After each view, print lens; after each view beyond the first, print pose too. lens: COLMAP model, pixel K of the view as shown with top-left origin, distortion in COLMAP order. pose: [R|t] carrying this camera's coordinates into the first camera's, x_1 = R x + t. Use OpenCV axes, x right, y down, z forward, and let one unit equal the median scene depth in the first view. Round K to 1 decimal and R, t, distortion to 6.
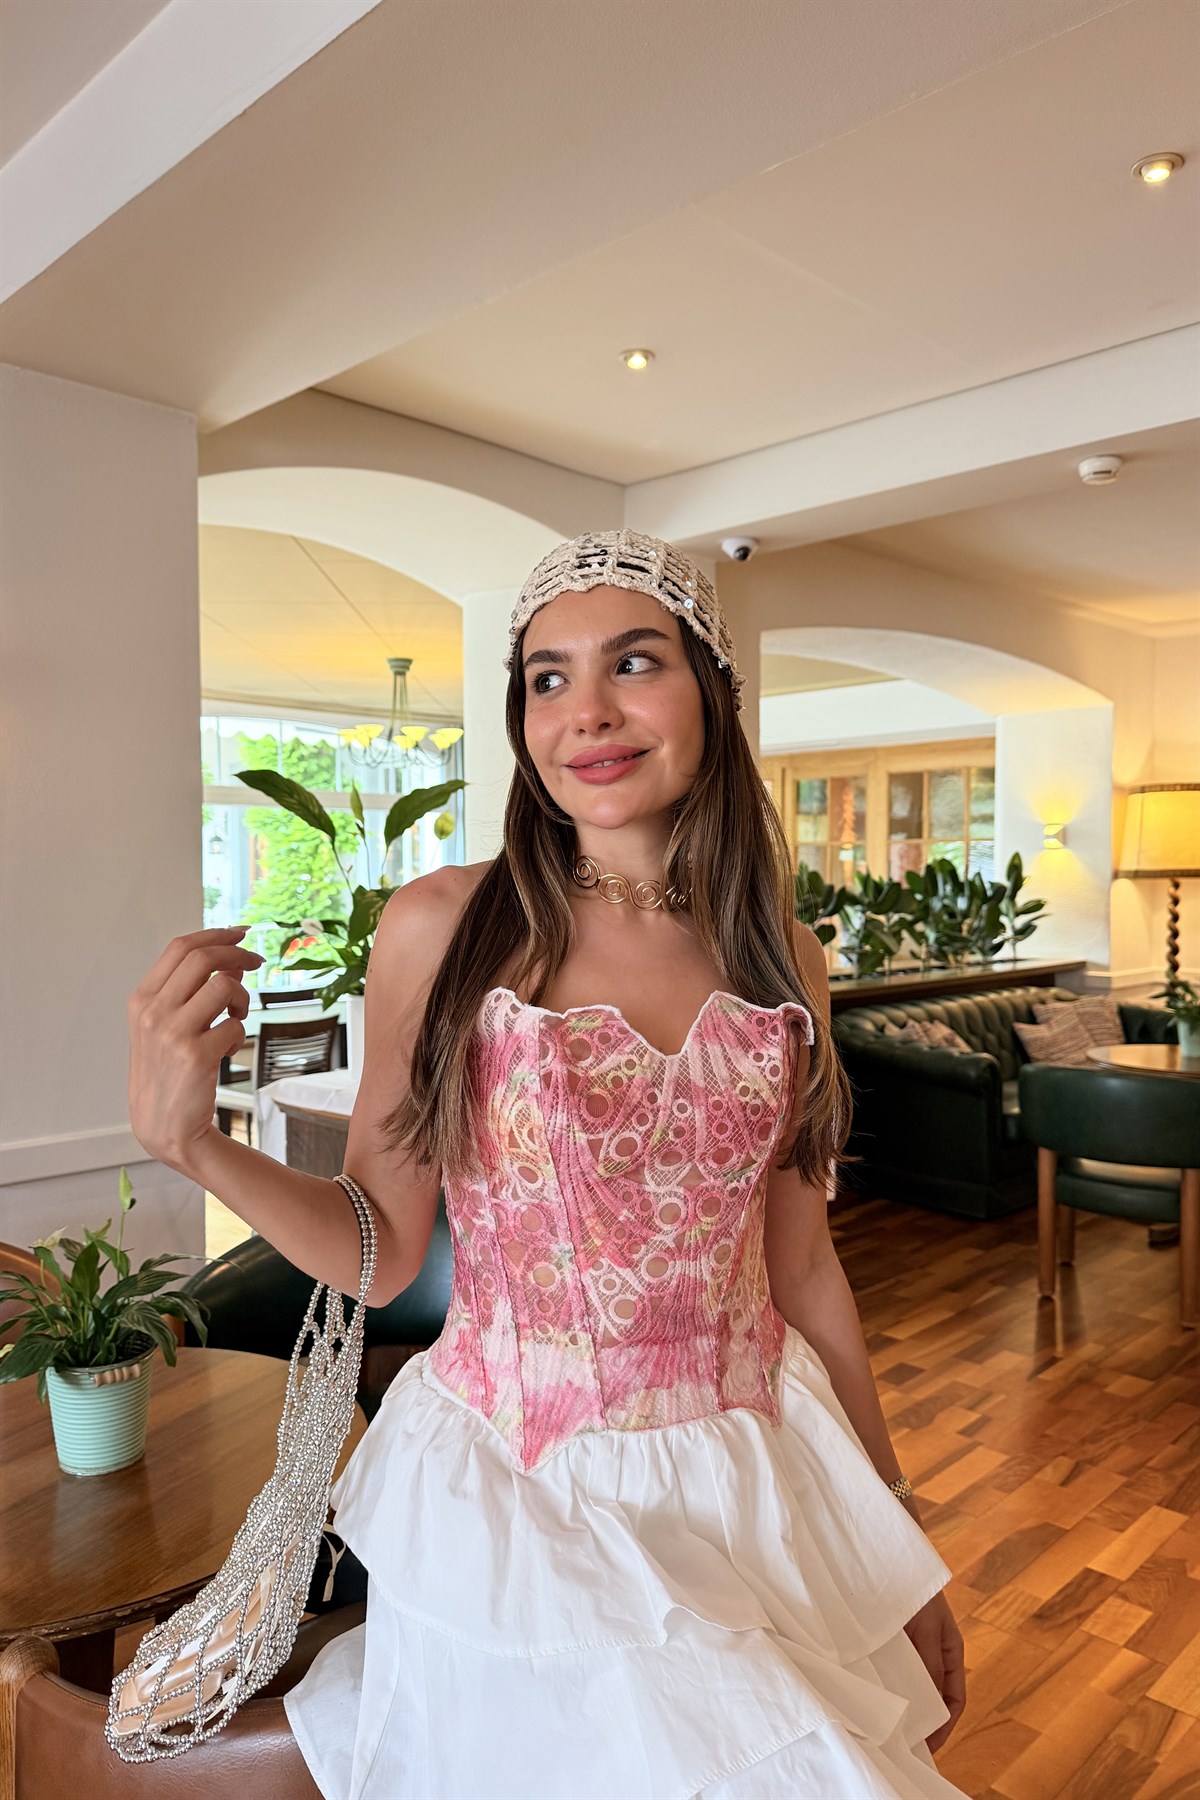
lens RADIAL K [[1282.4, 0, 600.0], [0, 1282.4, 900.0], [0, 0, 1]] dist [0.054893, 0.000068]
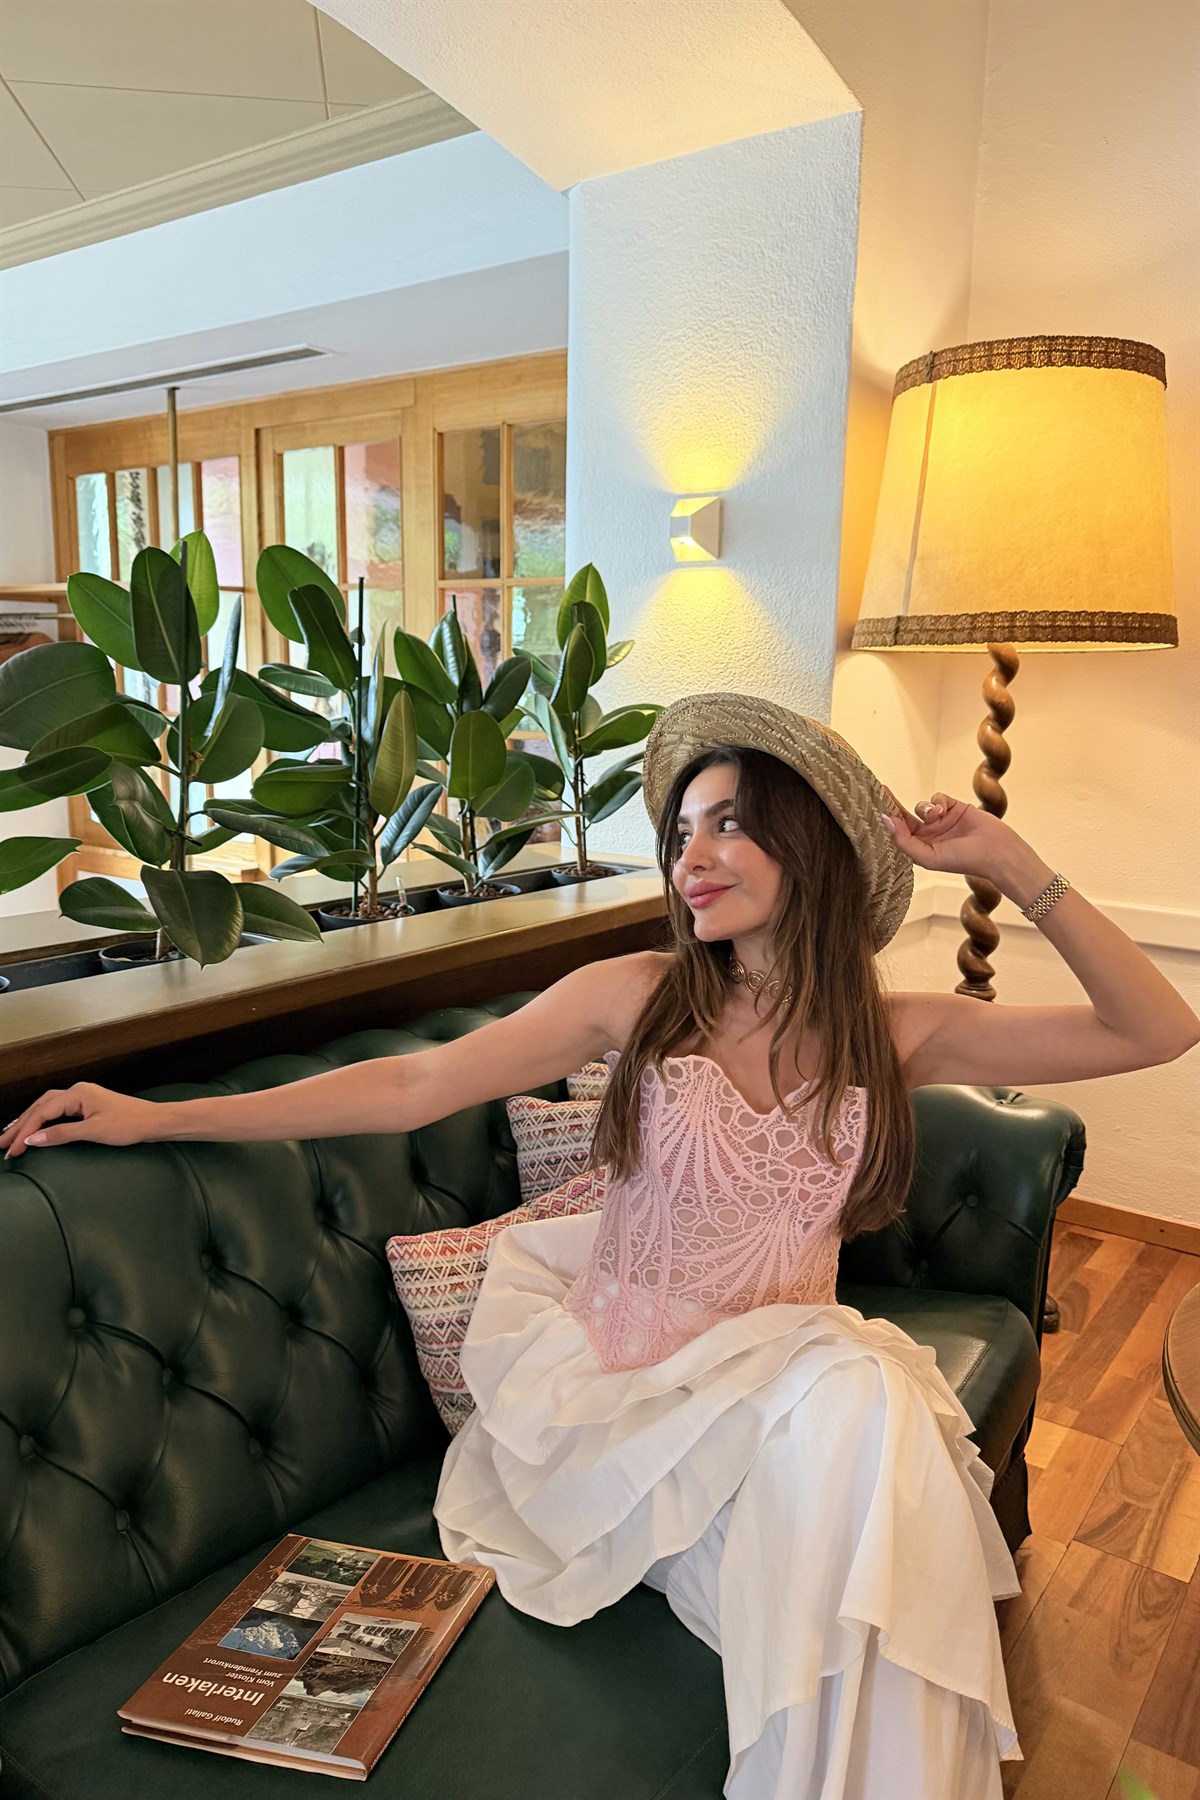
lens RADIAL K [[1282.4, 0, 600.0], [0, 1282.4, 900.0], [0, 0, 1]] dist [0.054893, 0.000068]
pose [[0.990255, -0.002325, 0.139244, 0.284690], [-0.016705, 0.990659, 0.135337, 0.004994], [-0.138258, -0.136344, 0.980966, 0.659252]]
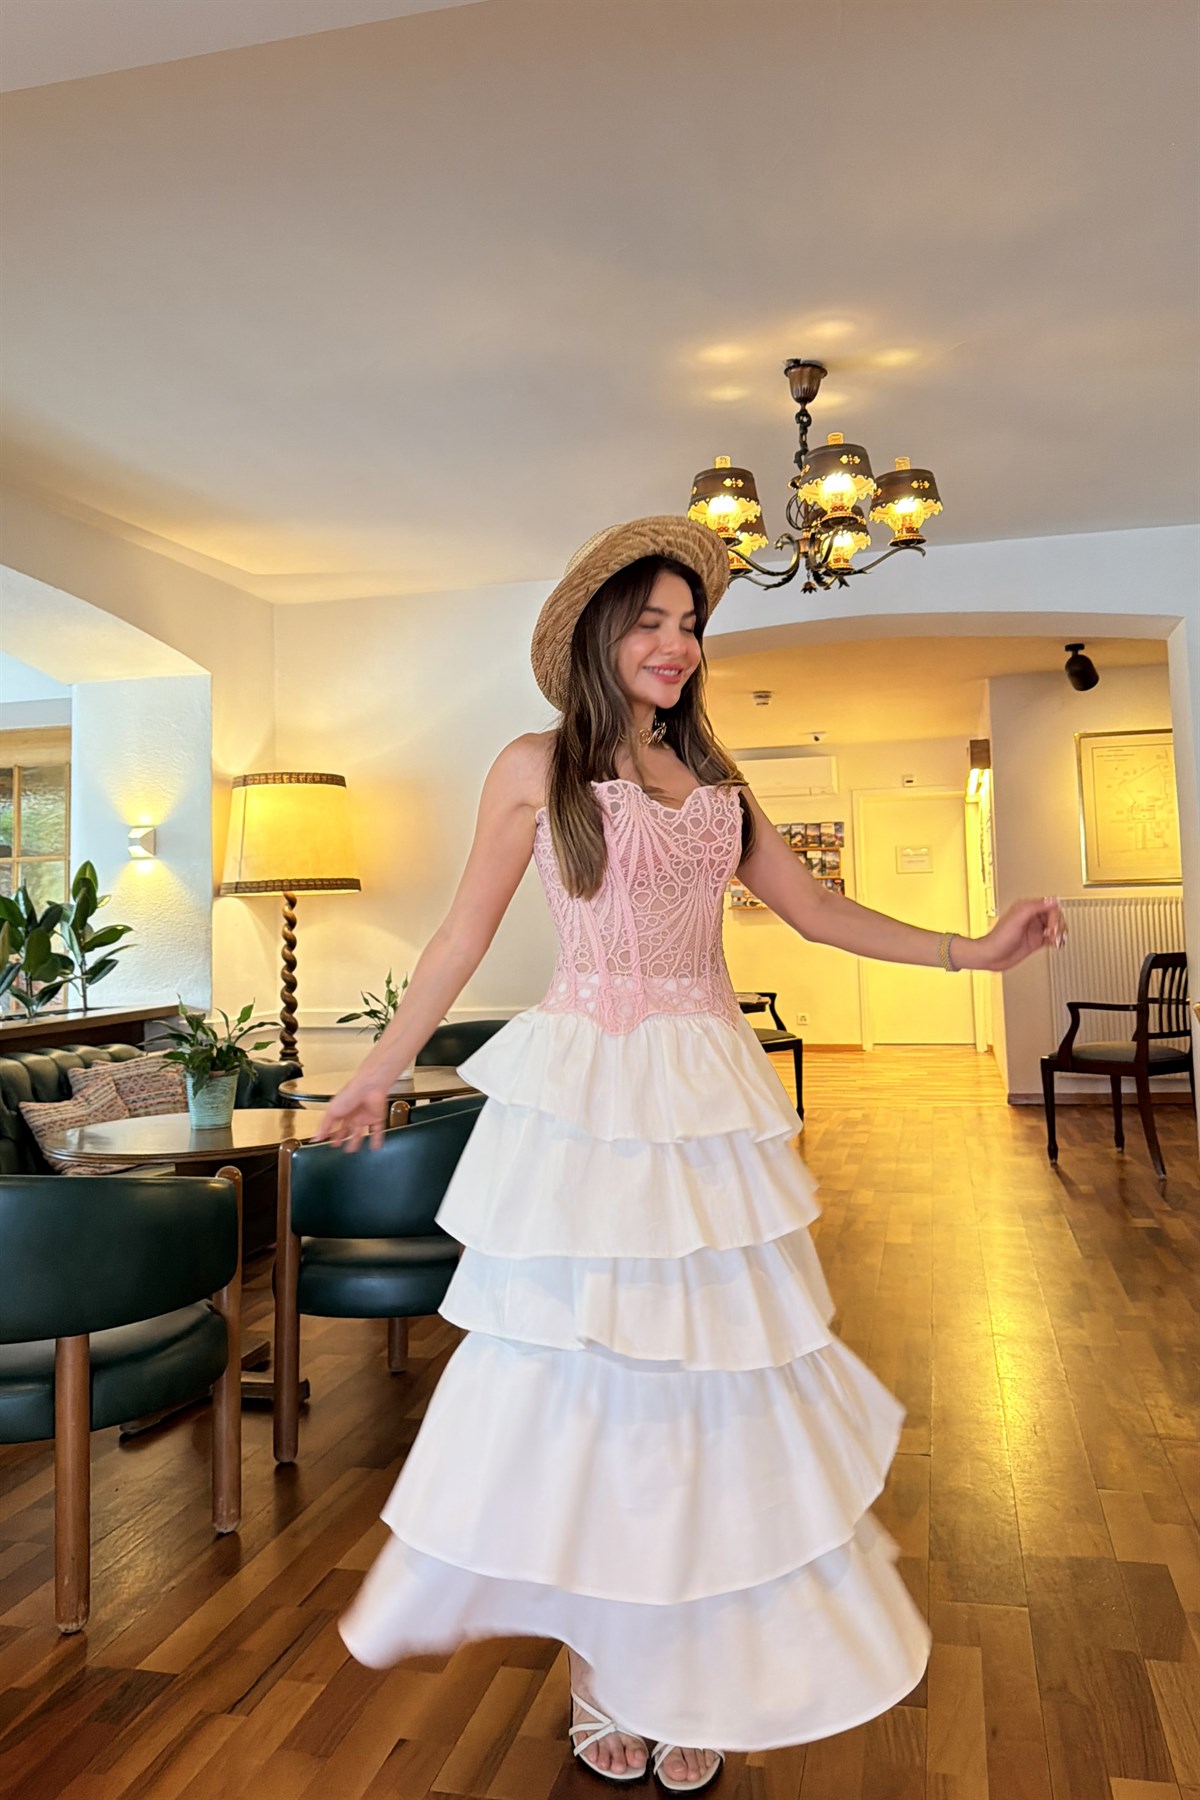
lens RADIAL K [[1353.8, 0, 599.4], [0, 1353.8, 840.1], [0, 0, 1]] dist [0.140937, 0.000058]
pose [[0.865819, 0.013901, 0.500165, 0.186817], [0.031449, 0.996126, -0.082127, 0.025028], [-0.499369, 0.086837, 0.862027, 0.176441]]
